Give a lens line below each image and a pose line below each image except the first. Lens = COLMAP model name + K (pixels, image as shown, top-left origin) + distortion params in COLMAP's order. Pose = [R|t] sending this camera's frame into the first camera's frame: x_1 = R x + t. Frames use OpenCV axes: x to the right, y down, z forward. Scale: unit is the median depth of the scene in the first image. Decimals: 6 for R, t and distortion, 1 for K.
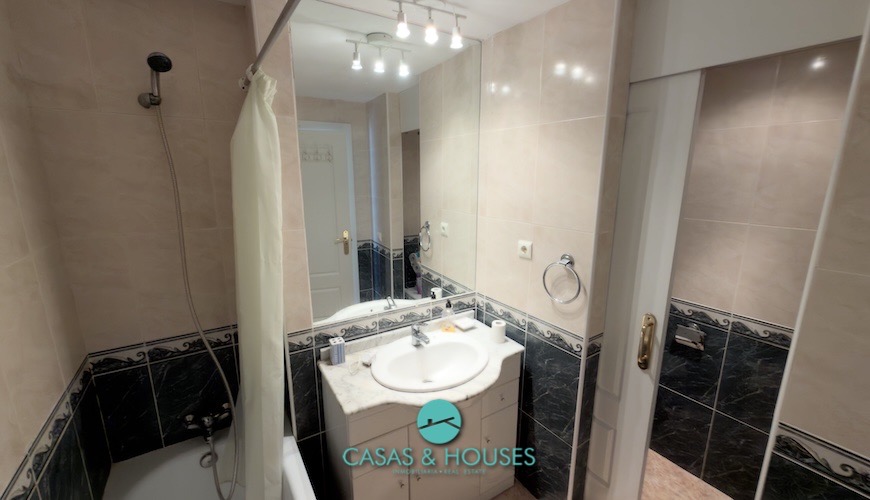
lens RADIAL K [[350.5, 0, 432.9], [0, 350.5, 248.9], [0, 0, 1]] dist [0.001984, 0.000288]
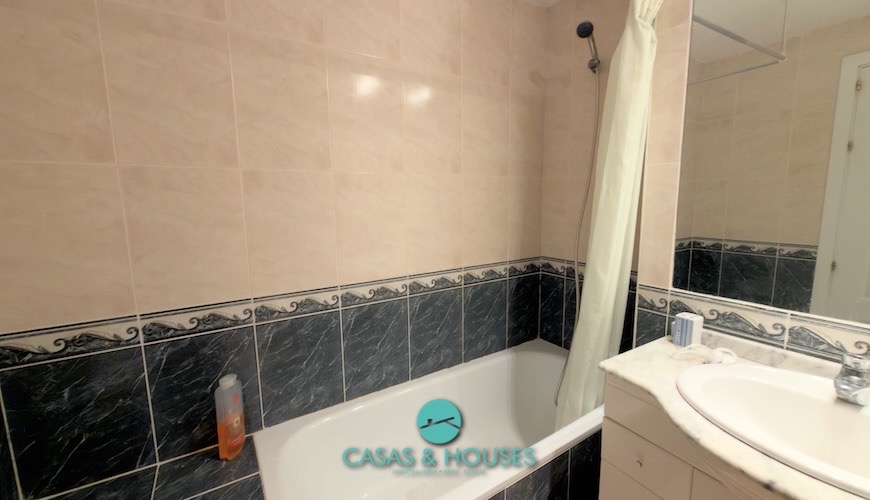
lens RADIAL K [[350.5, 0, 432.9], [0, 350.5, 248.9], [0, 0, 1]] dist [0.001984, 0.000288]
pose [[-0.028322, 0.135199, -0.990414, 0.508401], [-0.194375, 0.971153, 0.138129, 0.144034], [0.980518, 0.196424, -0.001226, 0.502935]]
